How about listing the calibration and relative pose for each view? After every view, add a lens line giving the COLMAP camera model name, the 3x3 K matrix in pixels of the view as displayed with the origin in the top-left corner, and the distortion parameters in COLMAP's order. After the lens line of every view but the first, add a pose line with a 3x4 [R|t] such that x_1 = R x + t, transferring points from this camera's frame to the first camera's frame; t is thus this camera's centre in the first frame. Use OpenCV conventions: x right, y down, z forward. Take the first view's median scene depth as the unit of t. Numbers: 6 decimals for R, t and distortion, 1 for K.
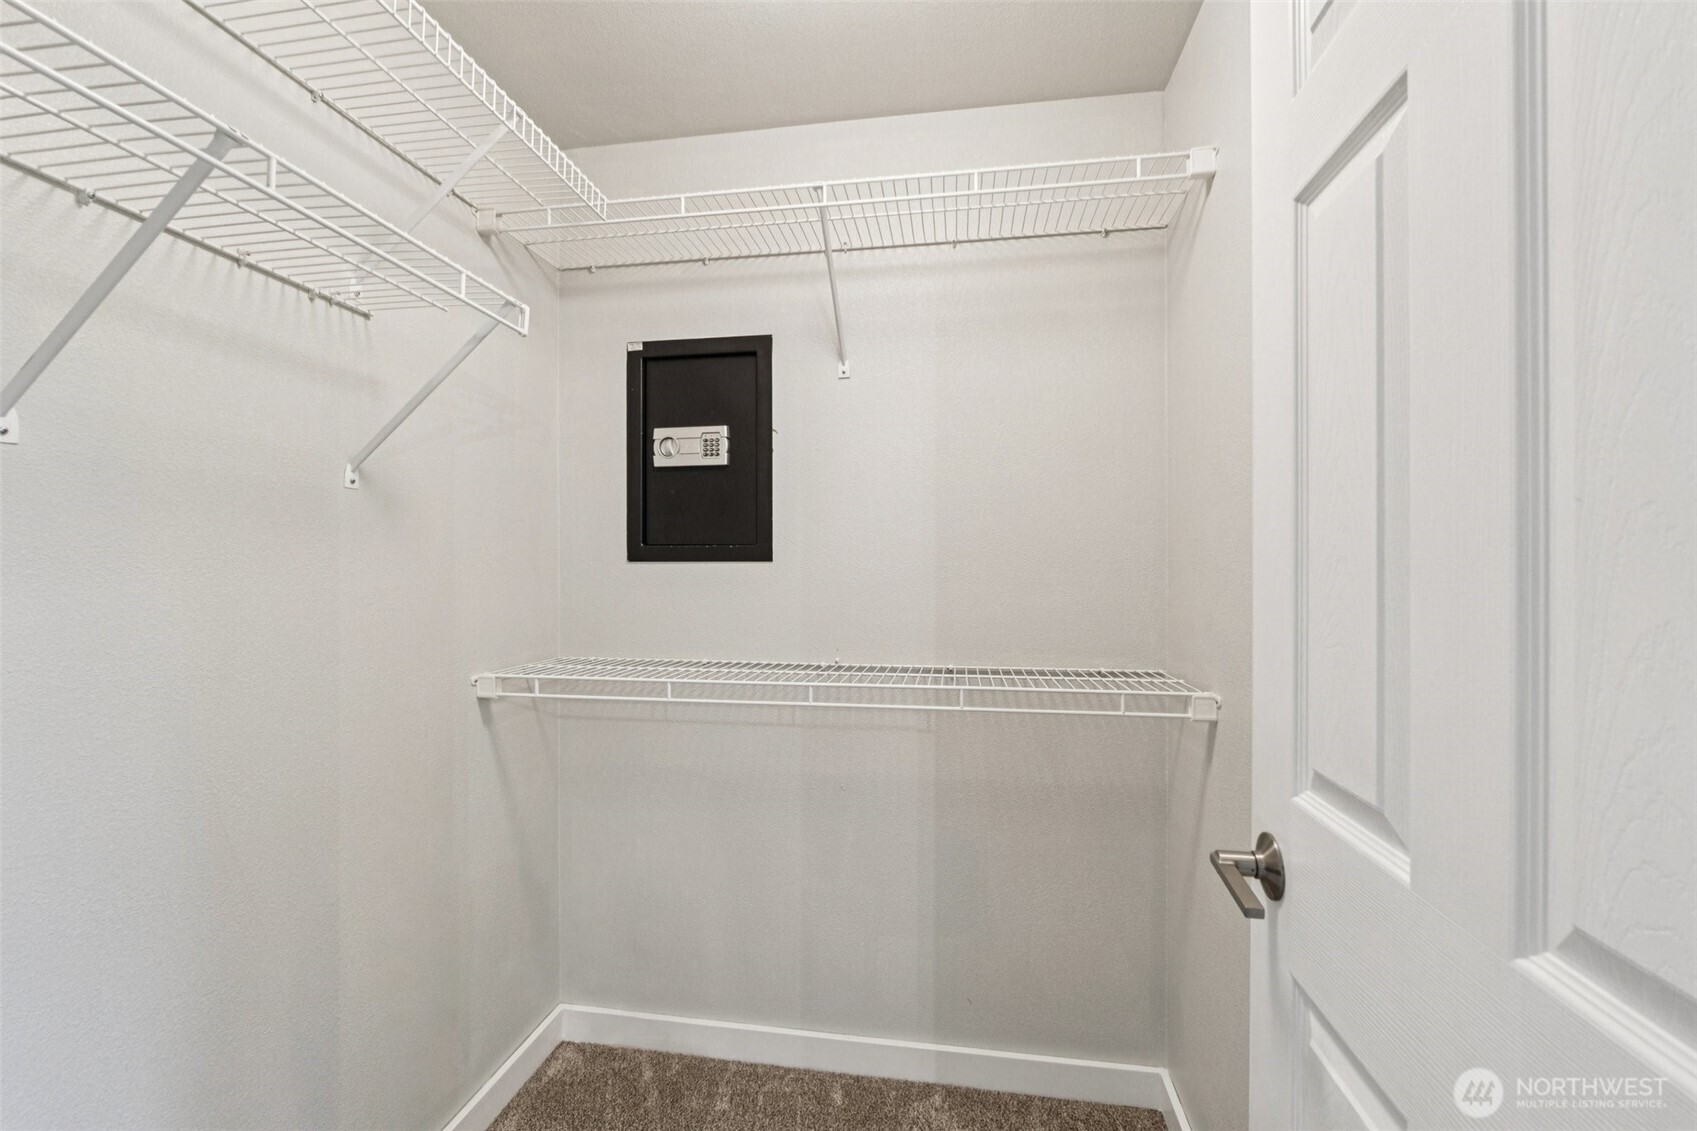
lens RADIAL K [[704.2, 0, 852.7], [0, 704.2, 564.2], [0, 0, 1]] dist [-0.008694, -0.000290]
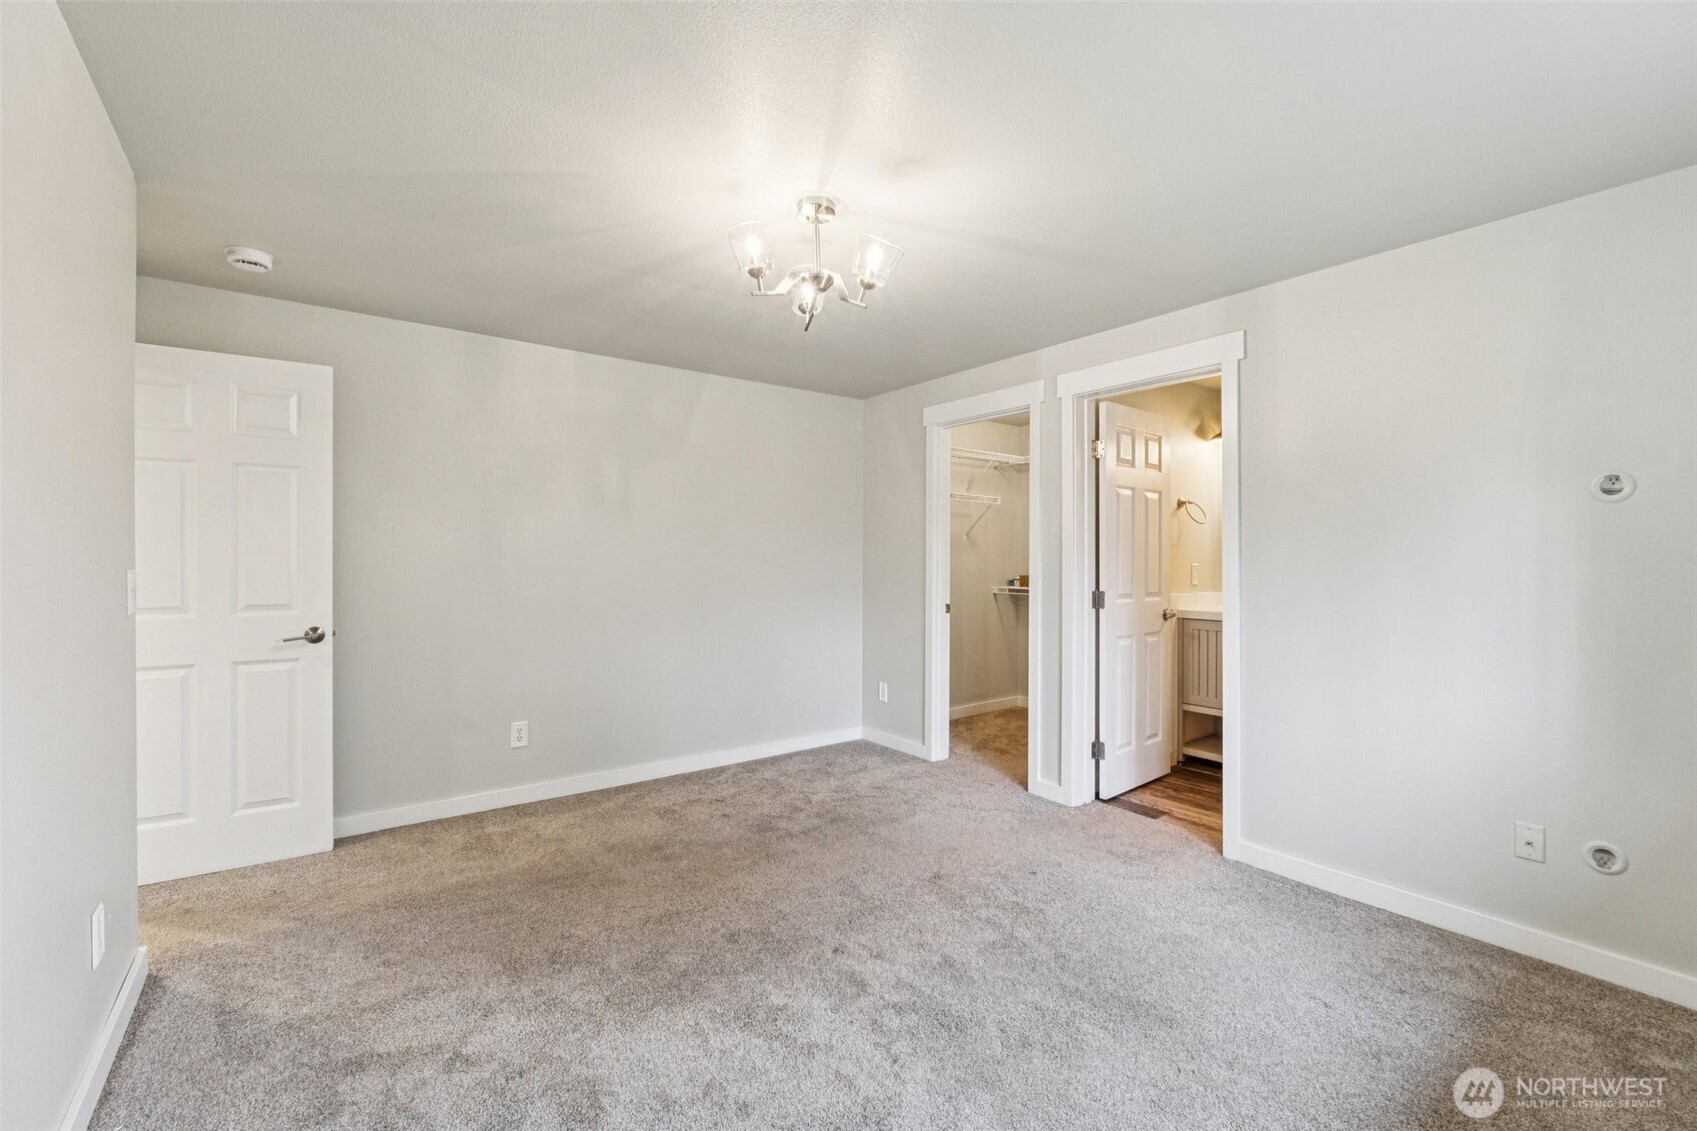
lens RADIAL K [[704.2, 0, 848.7], [0, 704.2, 563.7], [0, 0, 1]] dist [-0.008694, -0.000290]
pose [[0.721329, 0.000509, -0.692592, 1.623445], [-0.000472, 1.000000, 0.000244, 0.036645], [0.692592, 0.000151, 0.721329, -2.409216]]
